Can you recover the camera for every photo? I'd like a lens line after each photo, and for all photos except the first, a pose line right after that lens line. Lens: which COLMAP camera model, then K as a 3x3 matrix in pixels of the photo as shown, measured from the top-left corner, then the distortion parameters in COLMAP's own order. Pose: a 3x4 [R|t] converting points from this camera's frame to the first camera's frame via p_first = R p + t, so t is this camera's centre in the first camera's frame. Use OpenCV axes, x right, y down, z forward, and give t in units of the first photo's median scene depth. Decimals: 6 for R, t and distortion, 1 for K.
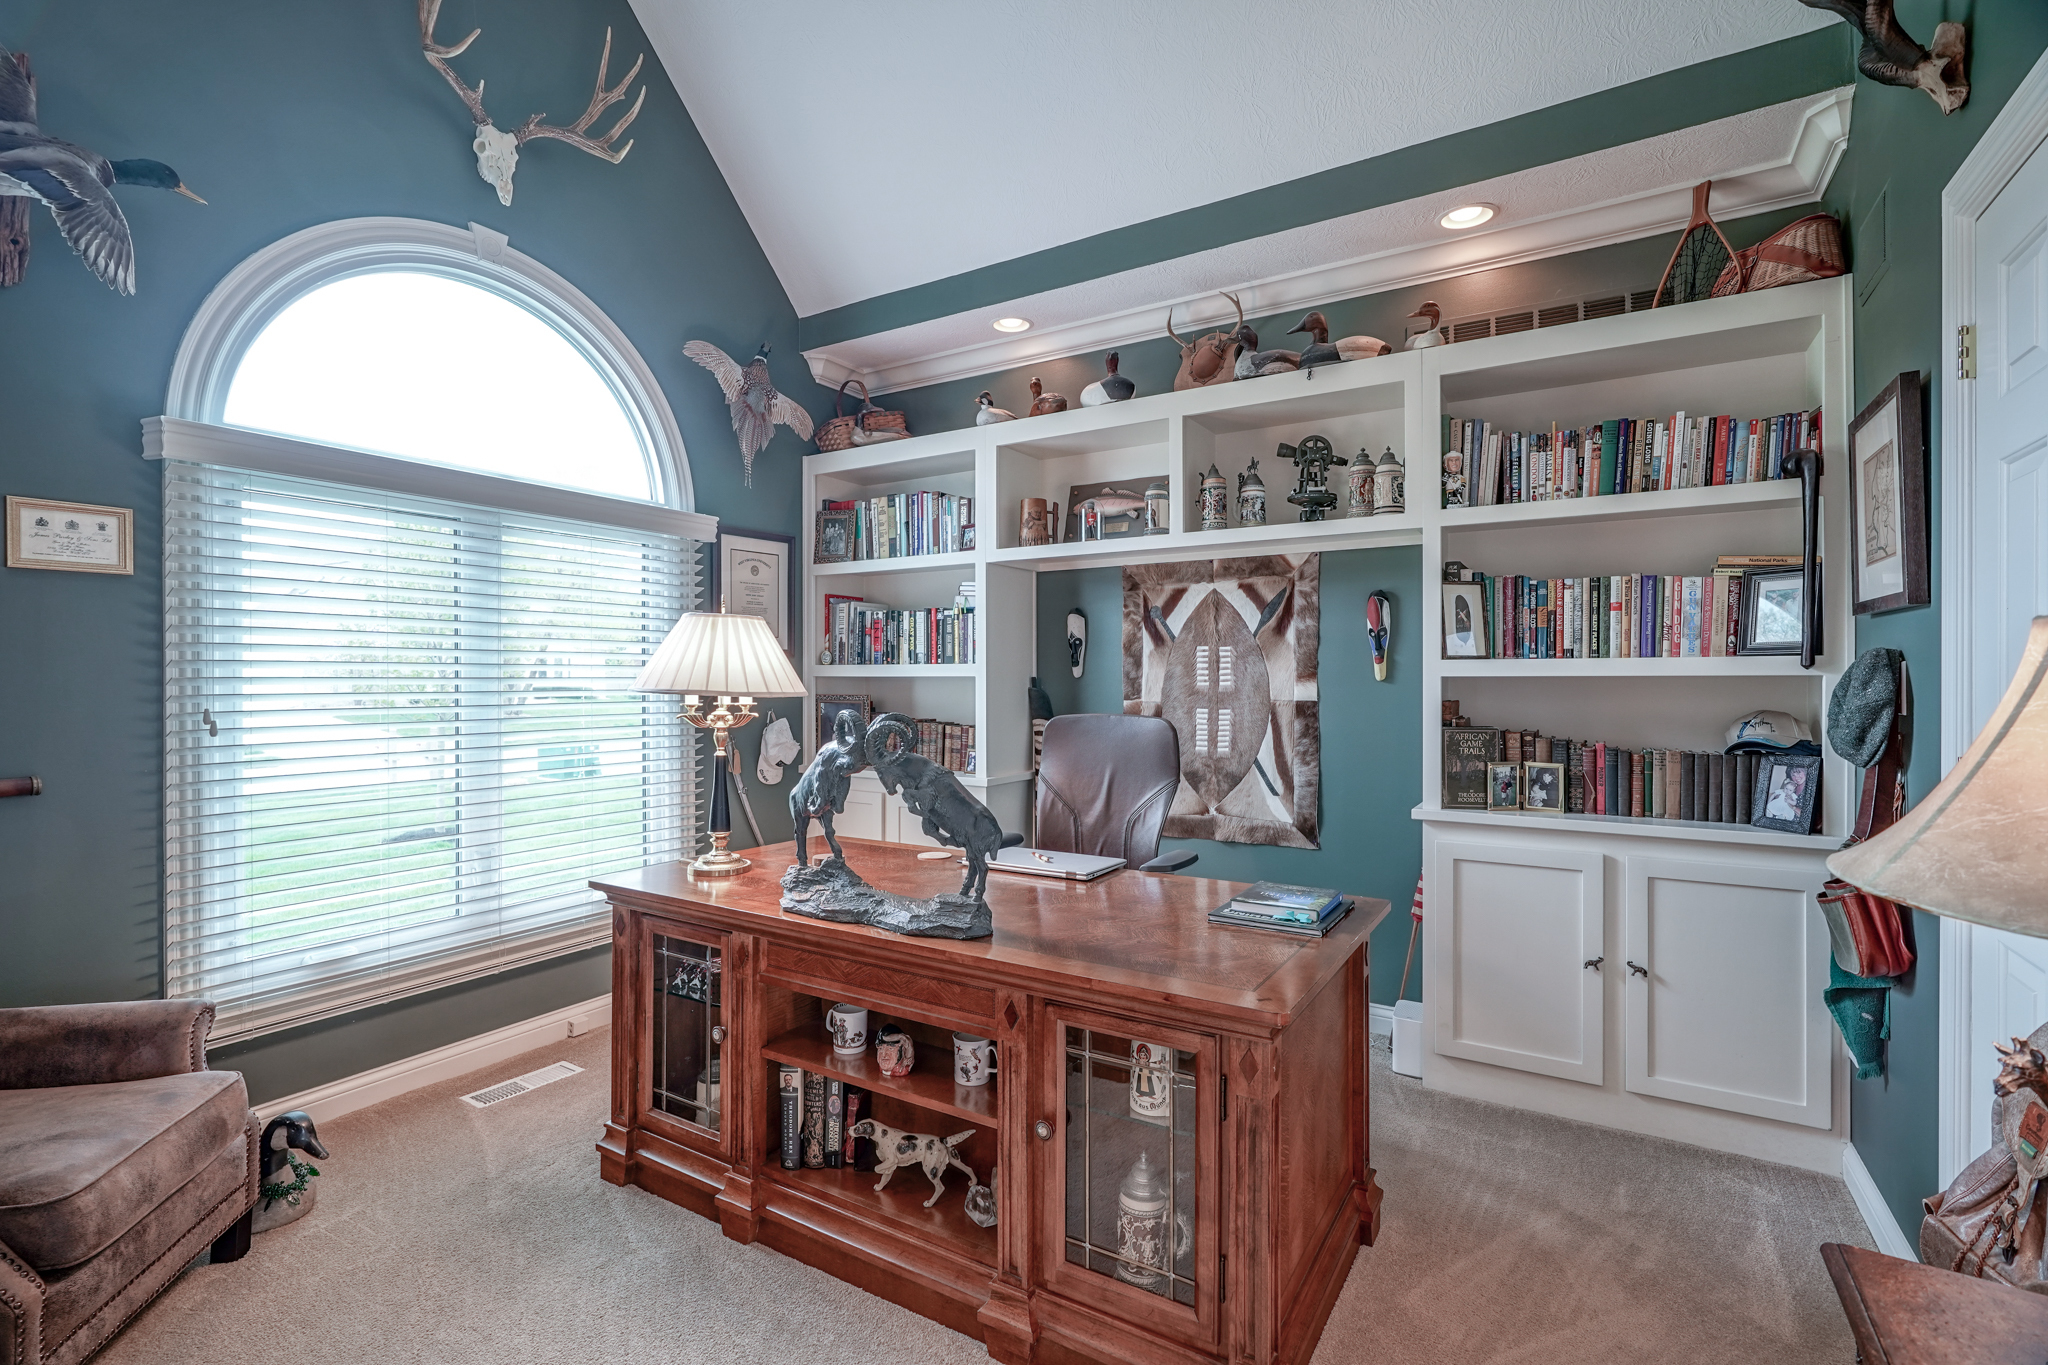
lens RADIAL K [[950.0, 0, 1033.1], [0, 950.0, 672.2], [0, 0, 1]] dist [-0.006283, 0.001909]
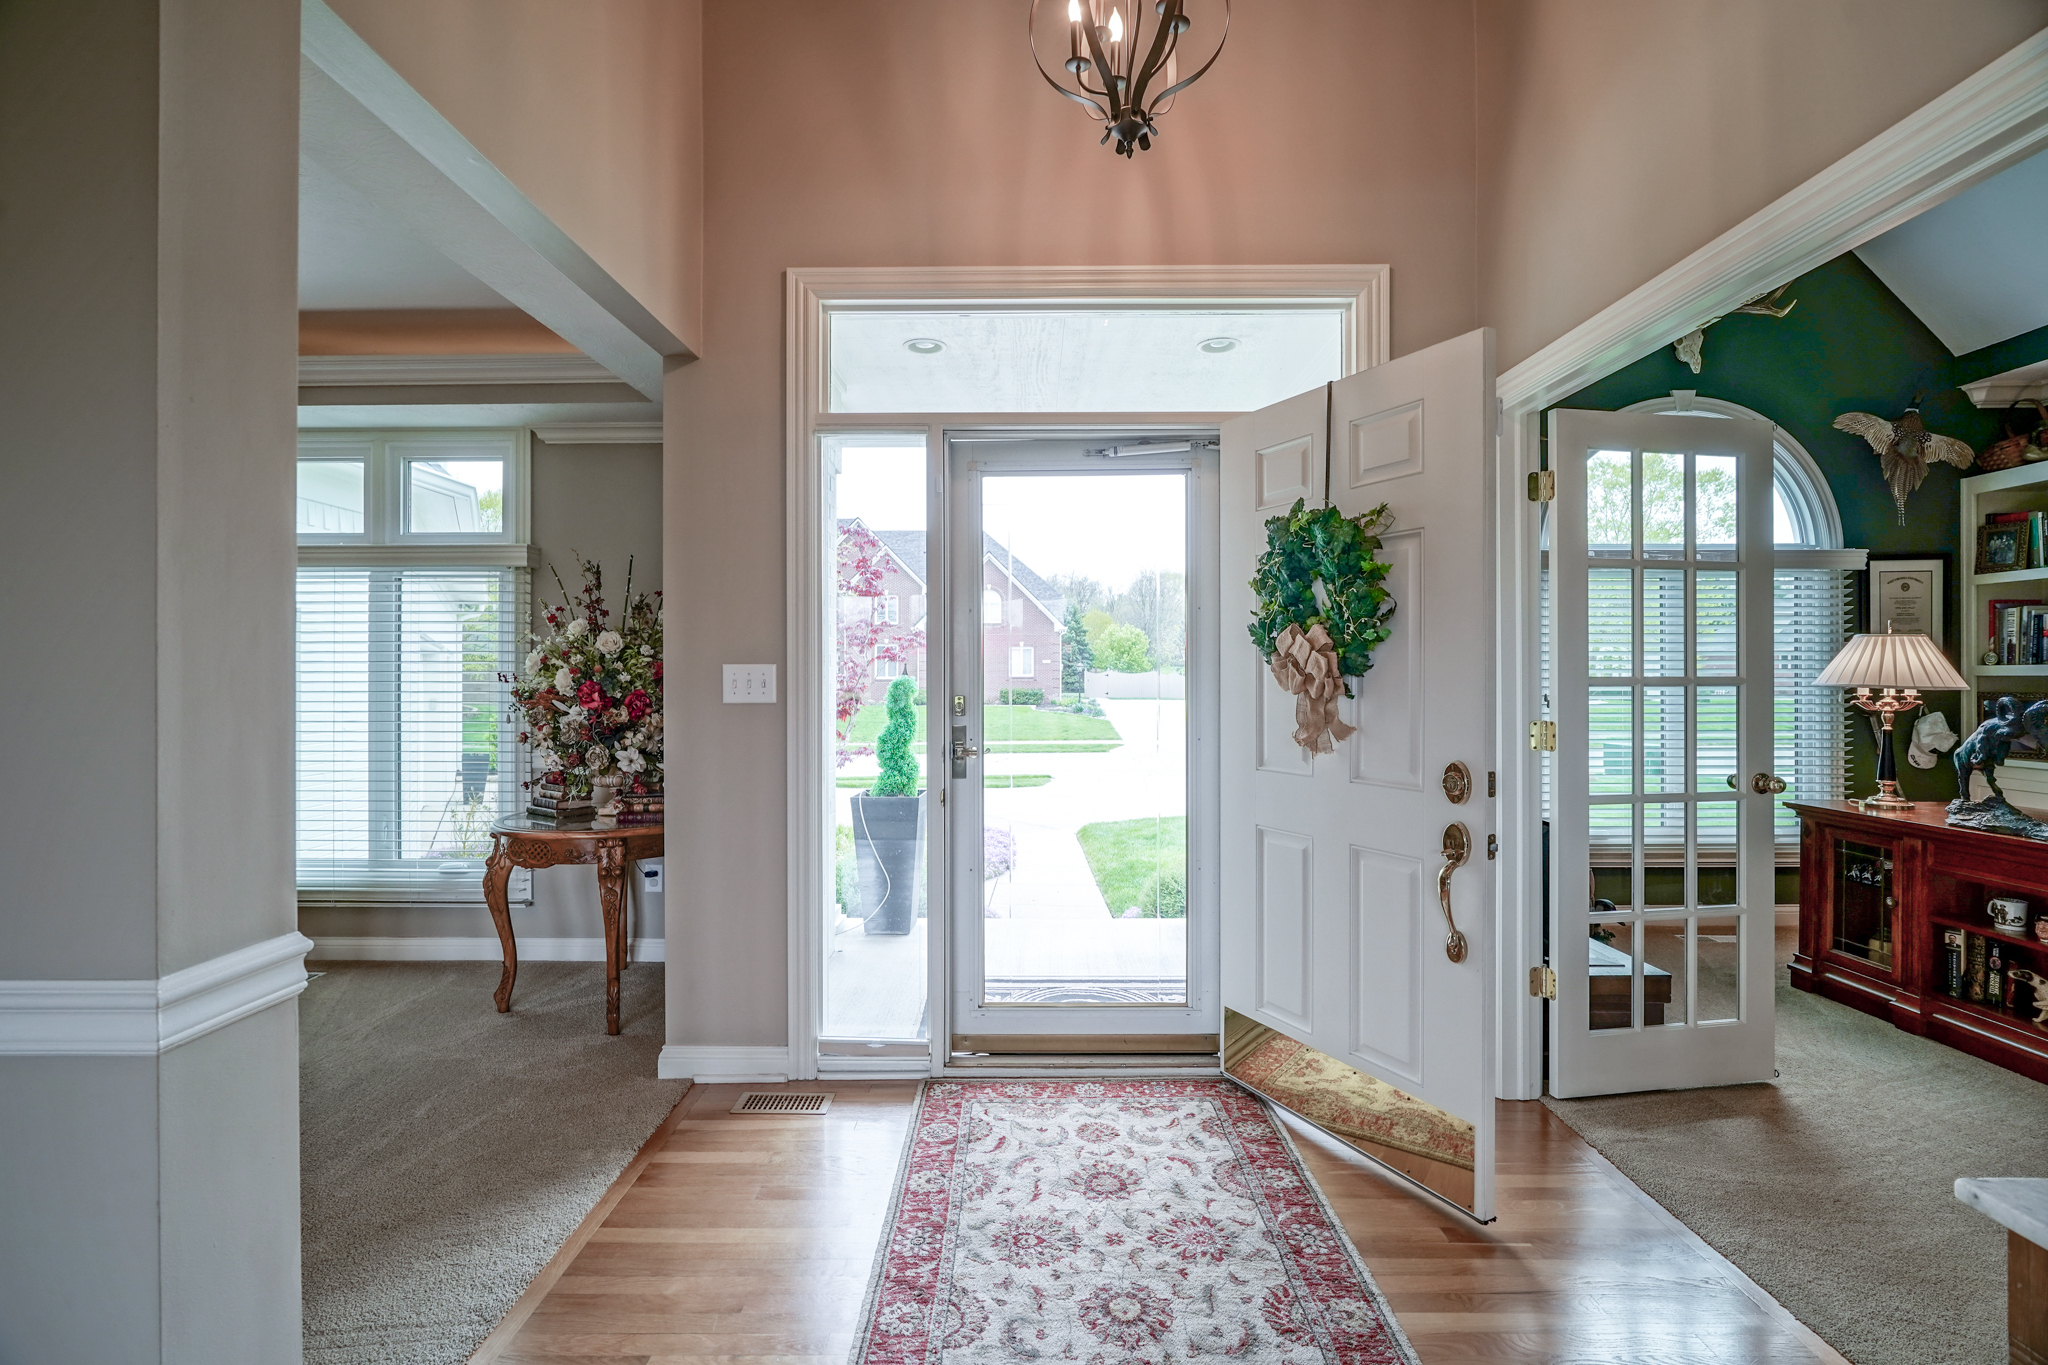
lens RADIAL K [[950.0, 0, 989.6], [0, 950.0, 684.4], [0, 0, 1]] dist [-0.006283, 0.001909]
pose [[0.513611, 0.001706, -0.858021, 0.157627], [0.006557, 0.999961, 0.005914, 0.000066], [0.857998, -0.008663, 0.513580, -0.695280]]
